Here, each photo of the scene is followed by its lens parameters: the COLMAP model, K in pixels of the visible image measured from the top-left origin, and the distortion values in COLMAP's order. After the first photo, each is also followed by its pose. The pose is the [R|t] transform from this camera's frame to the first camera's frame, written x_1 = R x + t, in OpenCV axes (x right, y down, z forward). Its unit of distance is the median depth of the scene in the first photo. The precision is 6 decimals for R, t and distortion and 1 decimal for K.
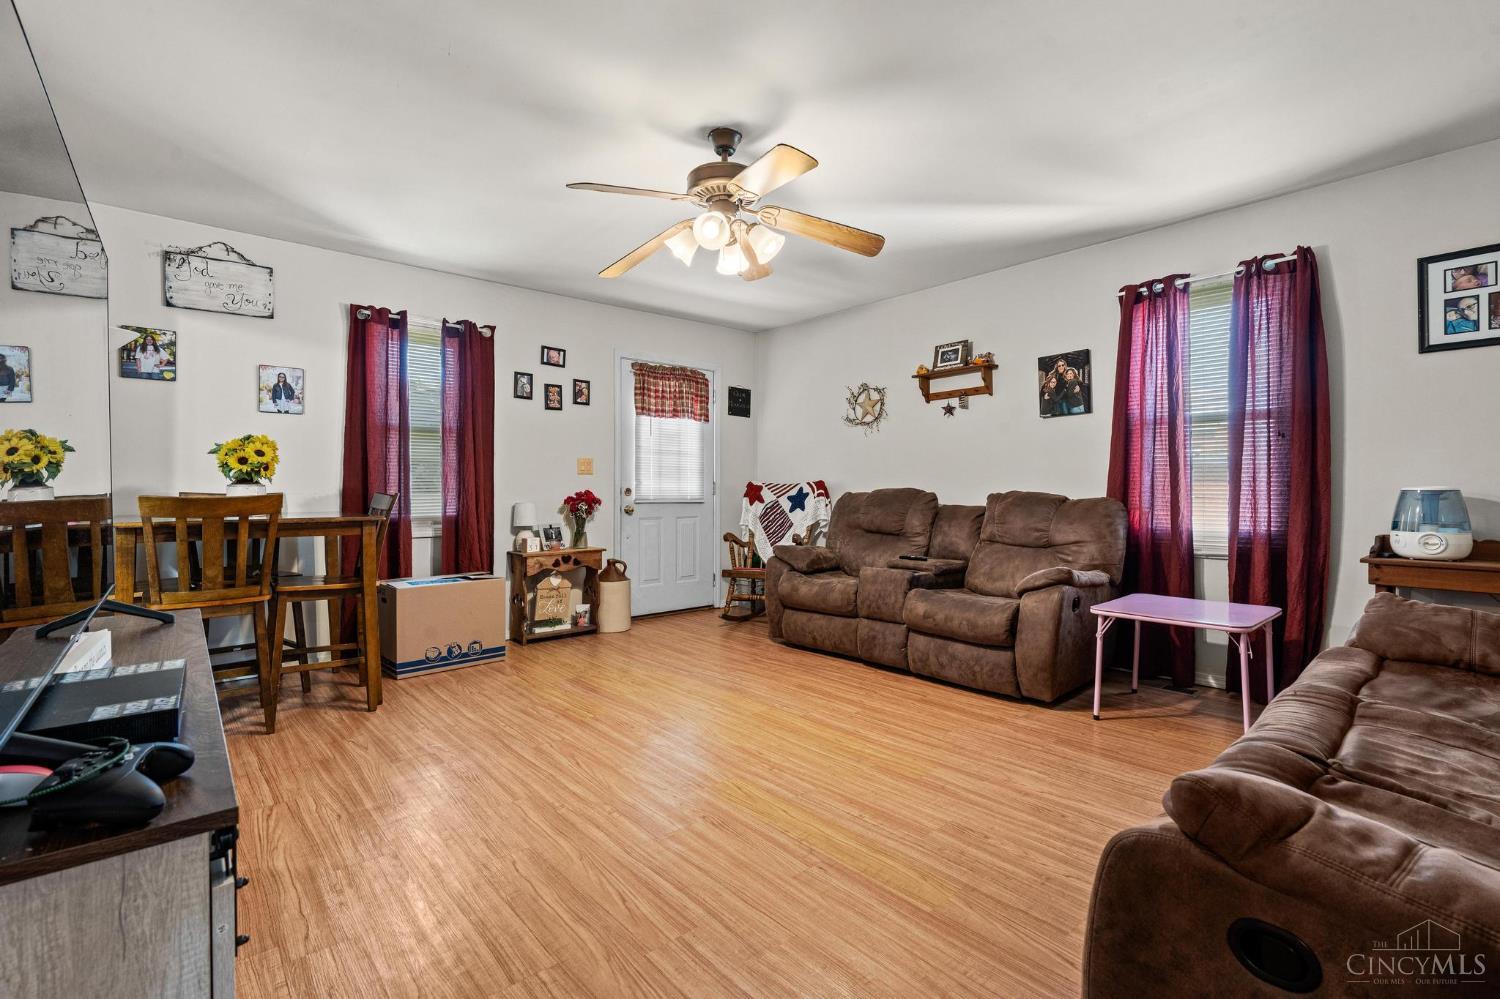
lens RADIAL K [[683.3, 0, 739.8], [0, 683.3, 483.8], [0, 0, 1]] dist [-0.001451, -0.000048]
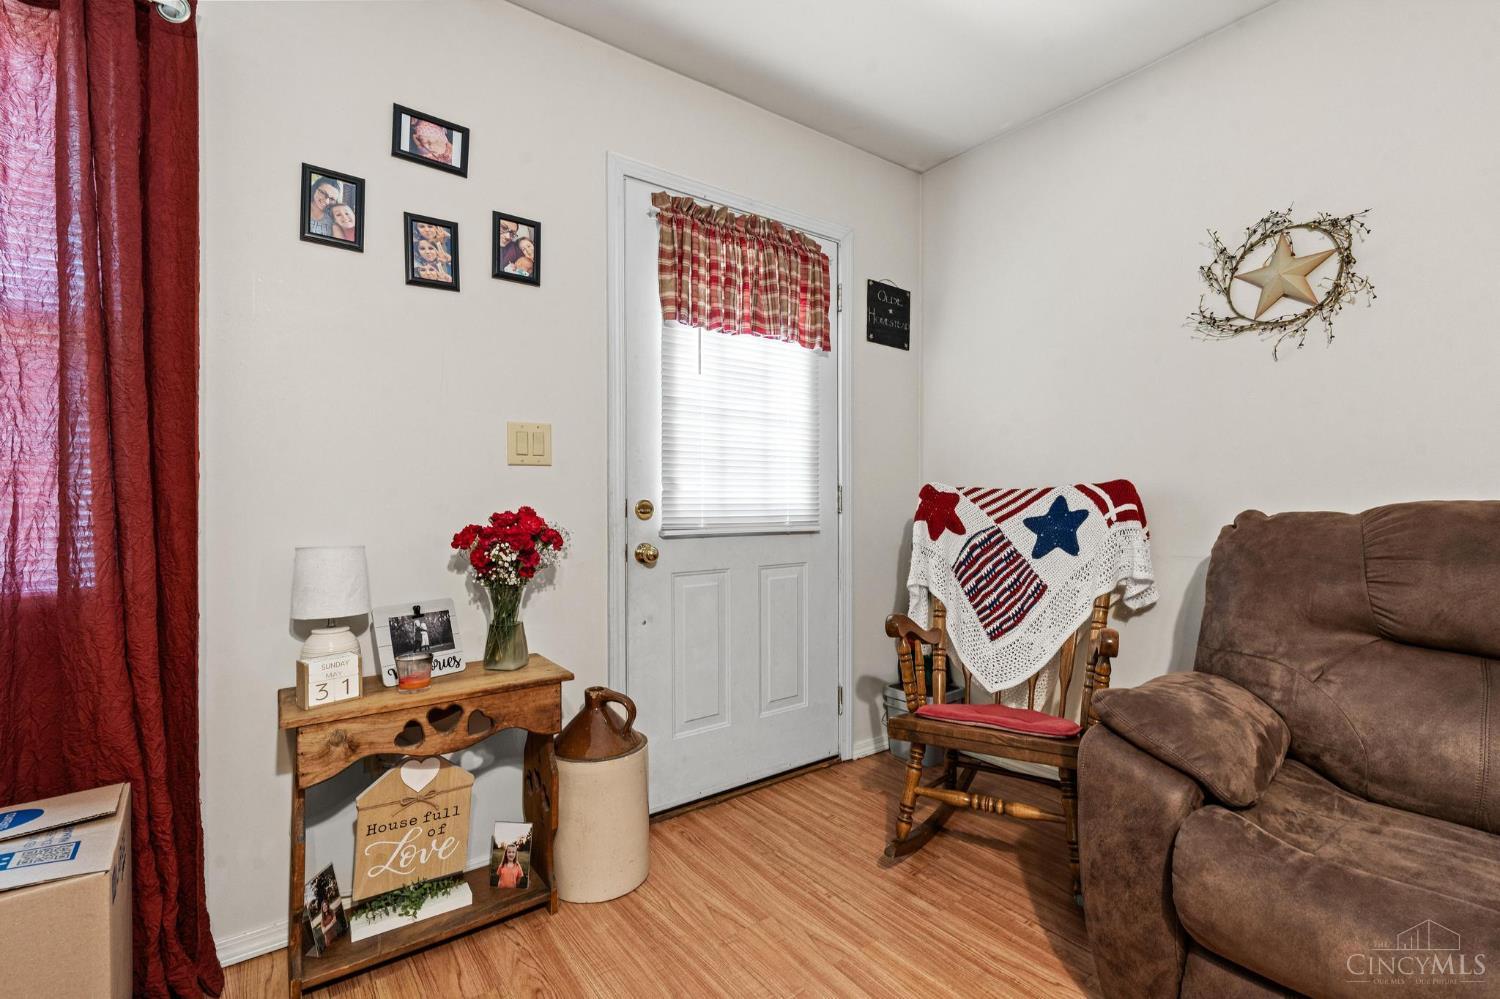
lens RADIAL K [[683.3, 0, 739.8], [0, 683.3, 483.8], [0, 0, 1]] dist [-0.001451, -0.000048]
pose [[0.996499, -0.005052, -0.083449, -0.072857], [0.004052, 0.999918, -0.012142, 0.001402], [0.083504, 0.011762, 0.996438, 0.599349]]
